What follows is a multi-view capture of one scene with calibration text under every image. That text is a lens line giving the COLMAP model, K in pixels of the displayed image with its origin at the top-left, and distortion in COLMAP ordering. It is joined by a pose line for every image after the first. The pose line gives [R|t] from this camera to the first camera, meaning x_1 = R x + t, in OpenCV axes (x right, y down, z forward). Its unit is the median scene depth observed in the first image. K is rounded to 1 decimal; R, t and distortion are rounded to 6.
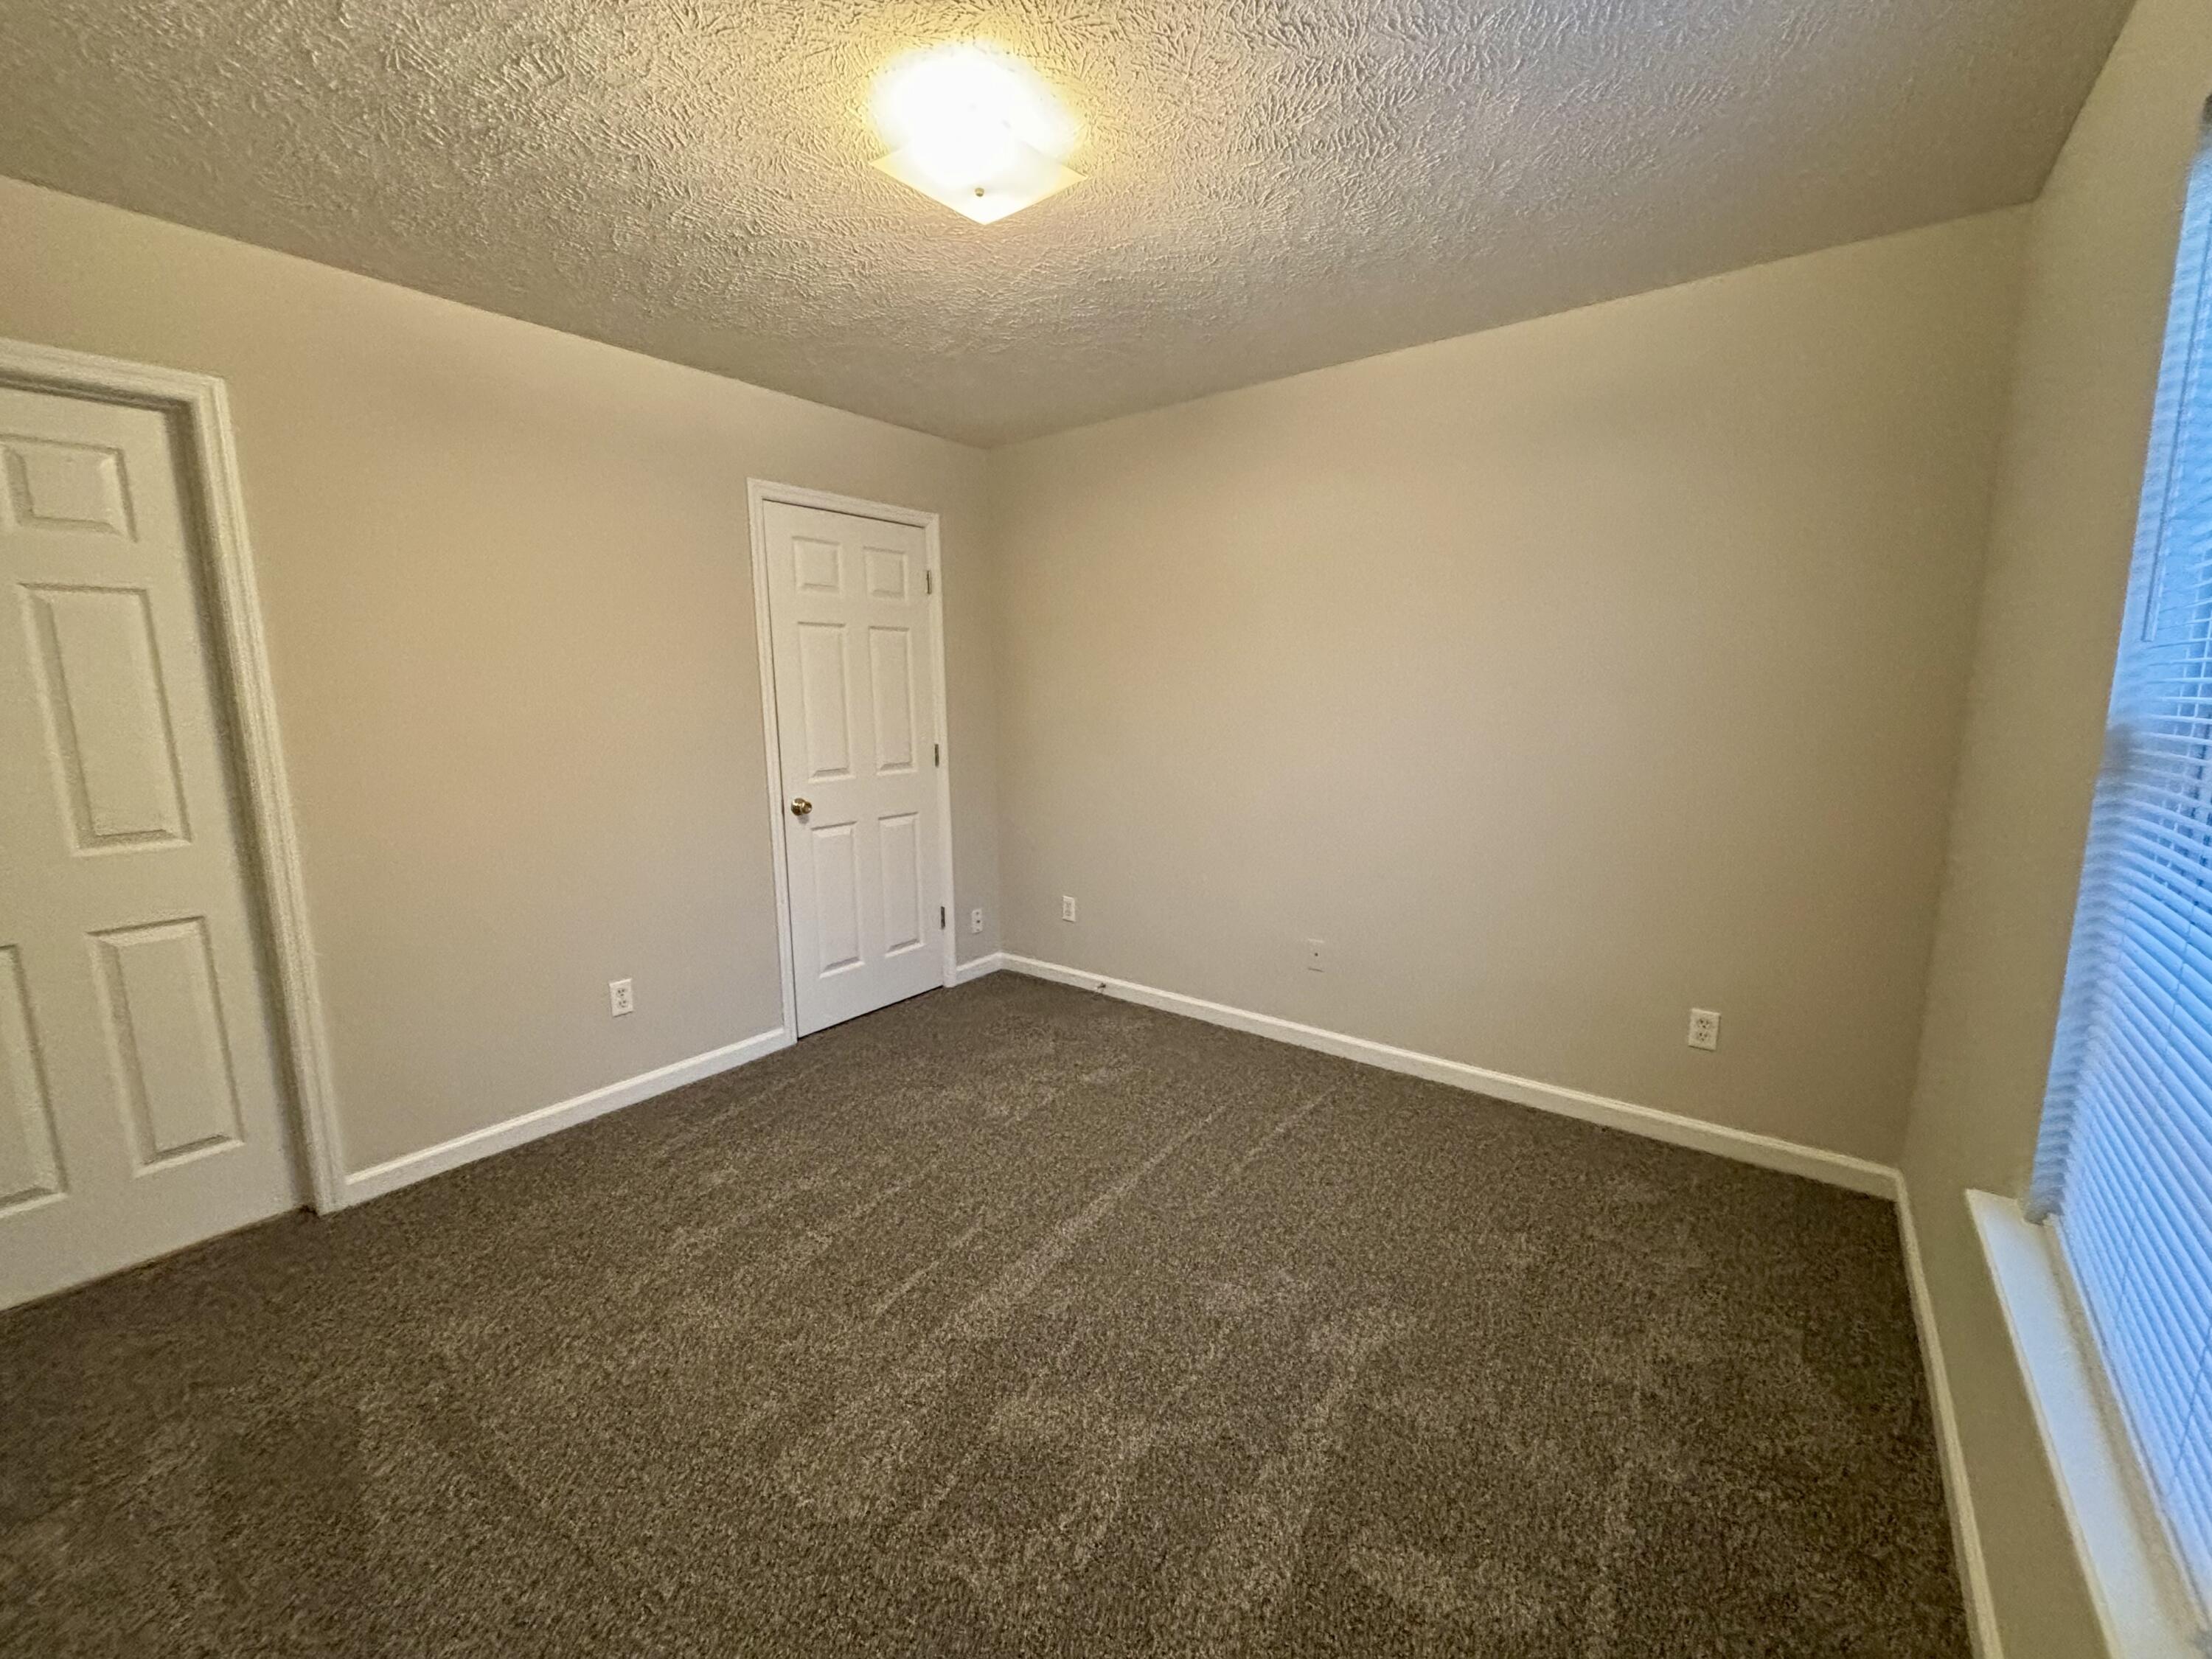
lens RADIAL K [[915.6, 0, 1112.7], [0, 915.6, 833.6], [0, 0, 1]] dist [0.000557, -0.000211]
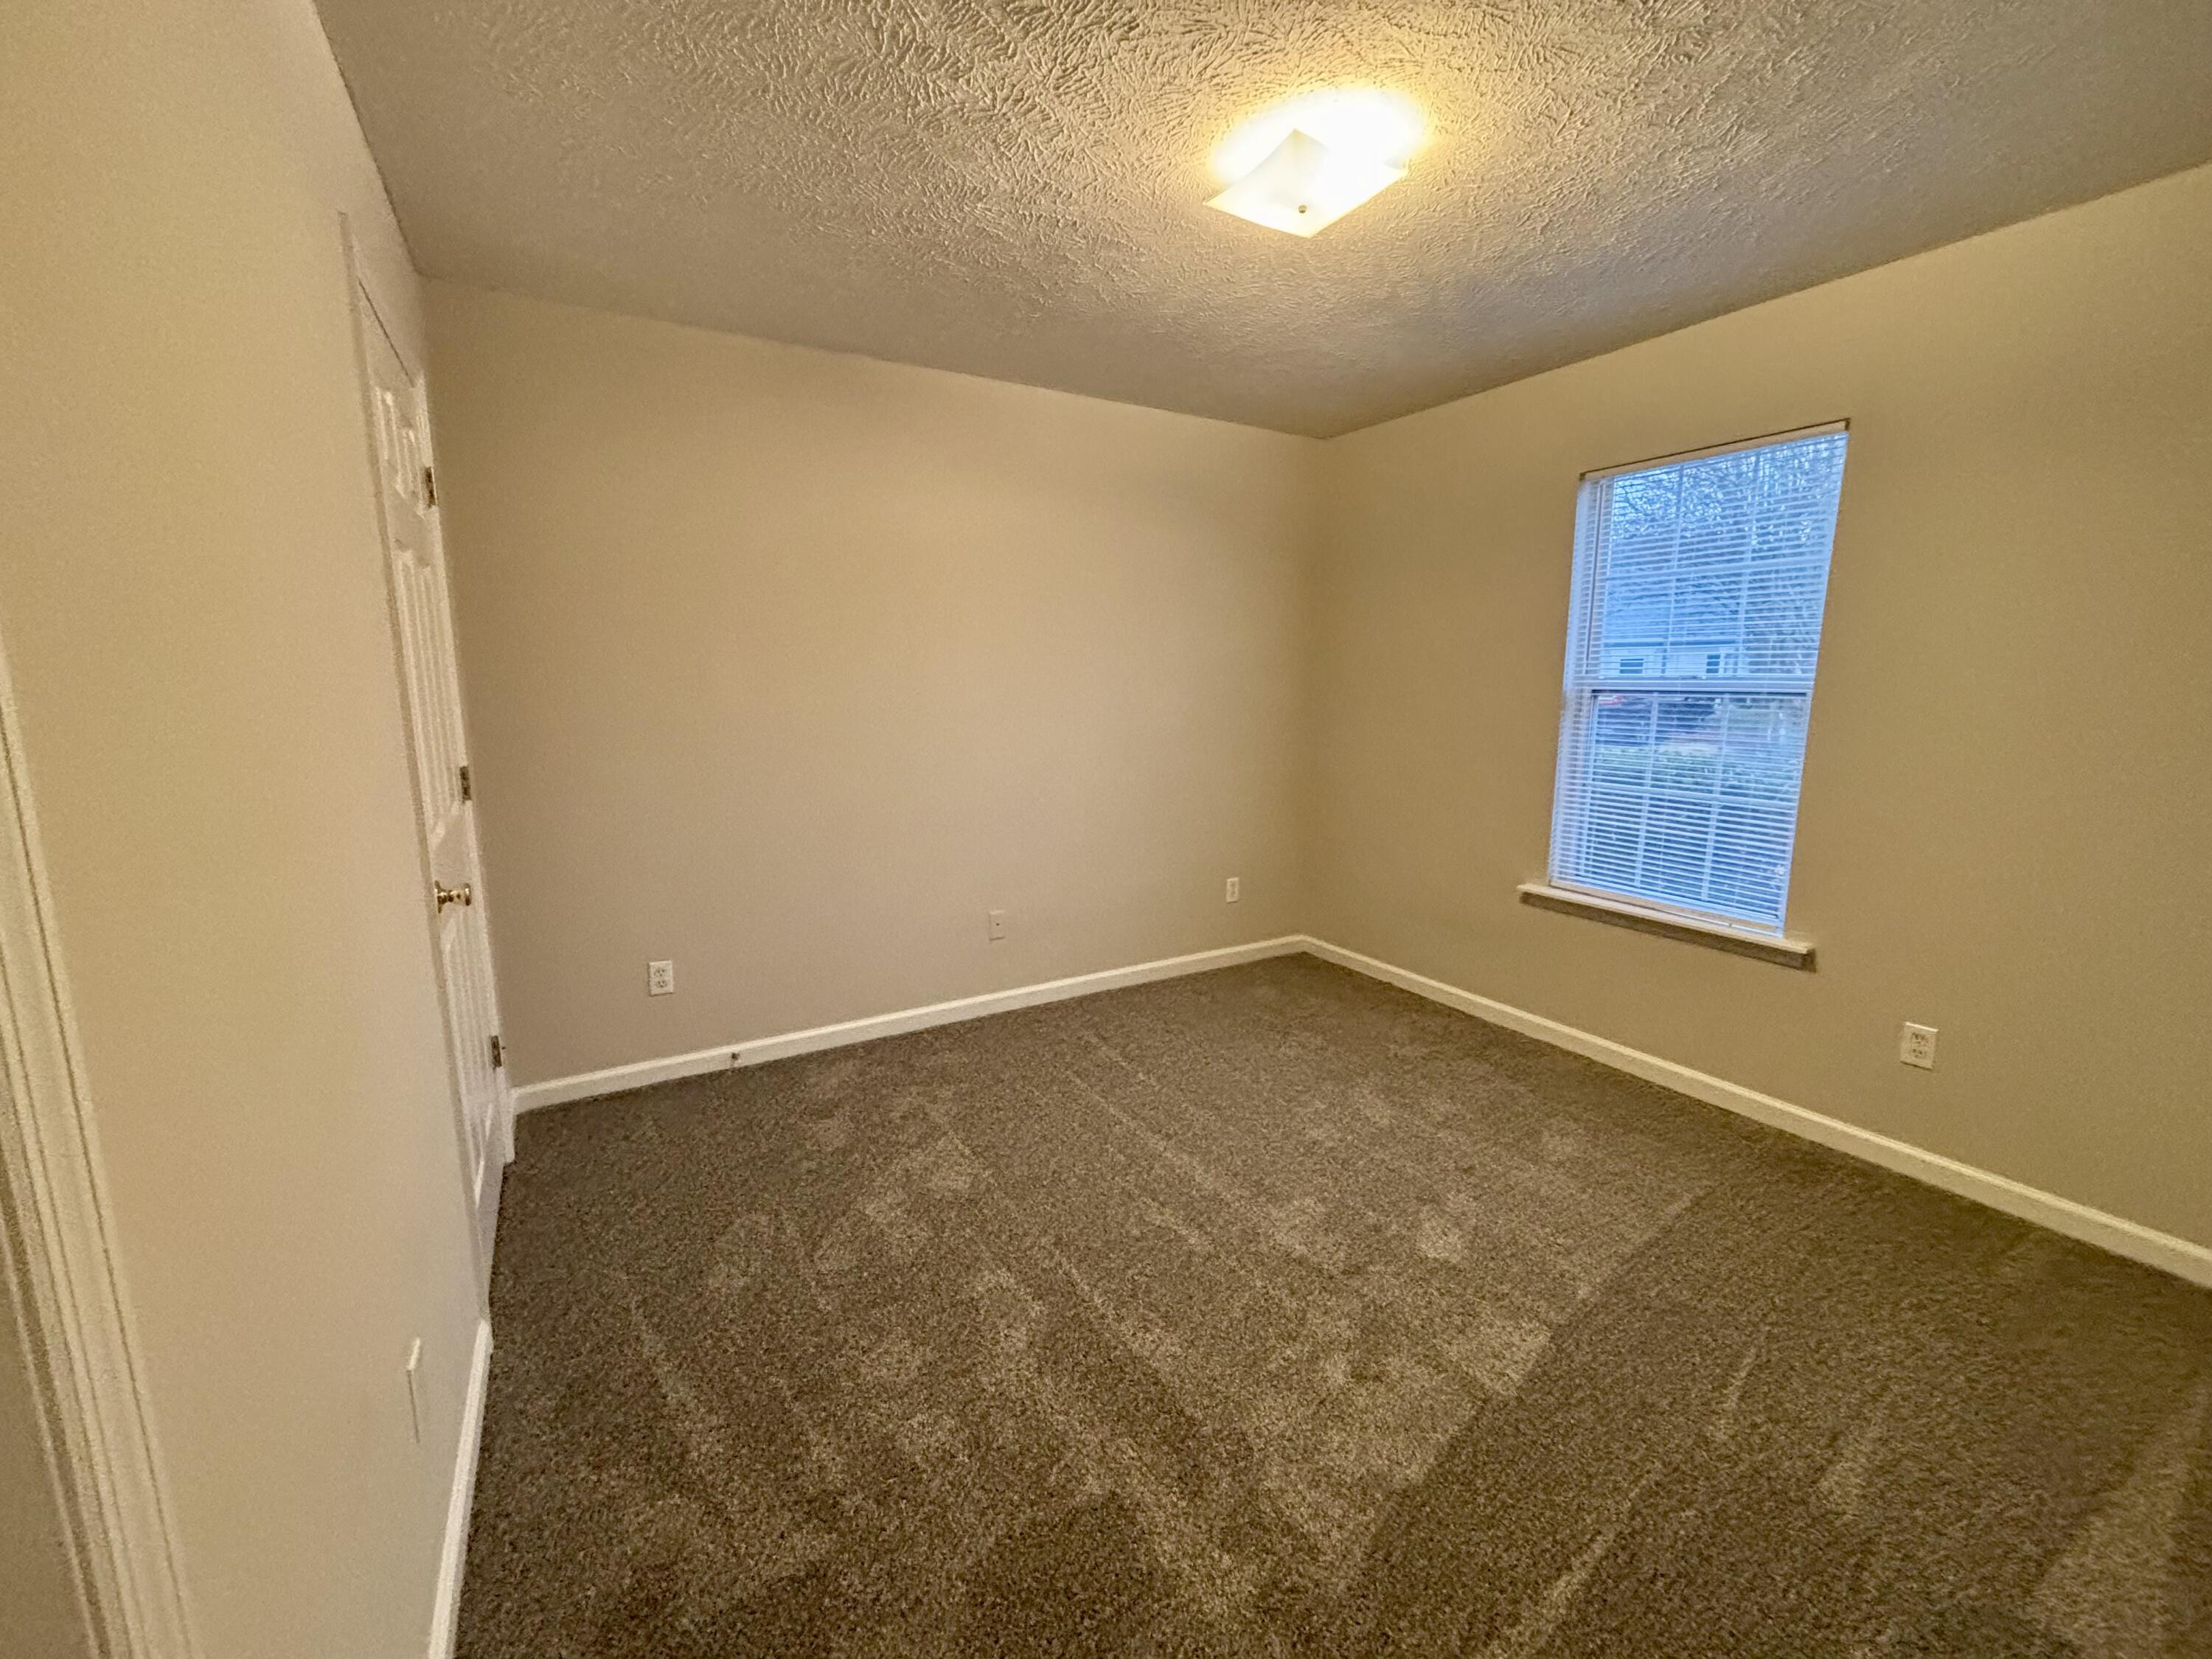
lens RADIAL K [[915.6, 0, 1112.7], [0, 915.6, 833.6], [0, 0, 1]] dist [0.000557, -0.000211]
pose [[0.343077, -0.155619, 0.926327, -0.860856], [0.143848, 0.983252, 0.111907, -0.090337], [-0.928227, 0.094857, 0.359716, 0.575266]]
